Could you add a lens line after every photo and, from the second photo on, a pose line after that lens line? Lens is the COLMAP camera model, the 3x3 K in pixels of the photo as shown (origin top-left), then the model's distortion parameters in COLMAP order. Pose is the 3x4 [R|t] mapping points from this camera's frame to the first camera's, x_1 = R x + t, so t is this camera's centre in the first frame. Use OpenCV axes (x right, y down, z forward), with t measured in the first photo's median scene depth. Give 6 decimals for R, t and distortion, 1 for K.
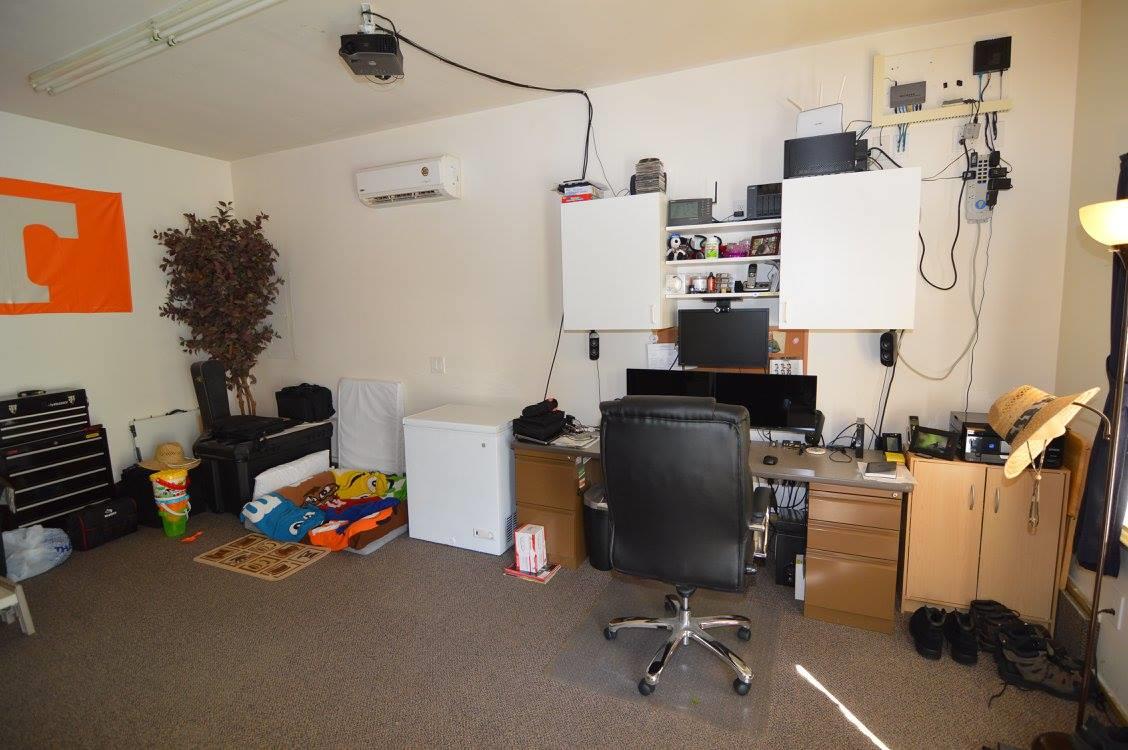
lens RADIAL K [[552.5, 0, 564.0], [0, 552.5, 375.0], [0, 0, 1]] dist [-0.005069, -0.001162]
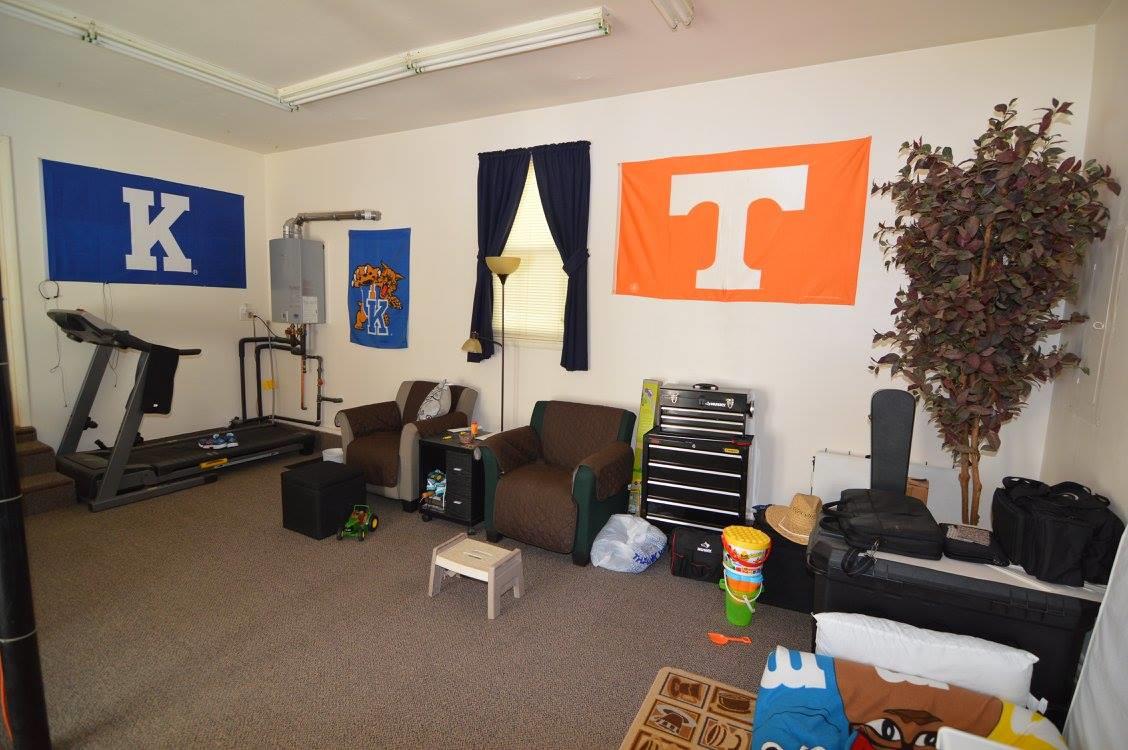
lens RADIAL K [[552.5, 0, 564.0], [0, 552.5, 375.0], [0, 0, 1]] dist [-0.005069, -0.001162]
pose [[-0.043690, 0.159880, -0.986169, -0.049631], [-0.157411, 0.973680, 0.164829, -0.096816], [0.986566, 0.162435, -0.017374, 0.742283]]
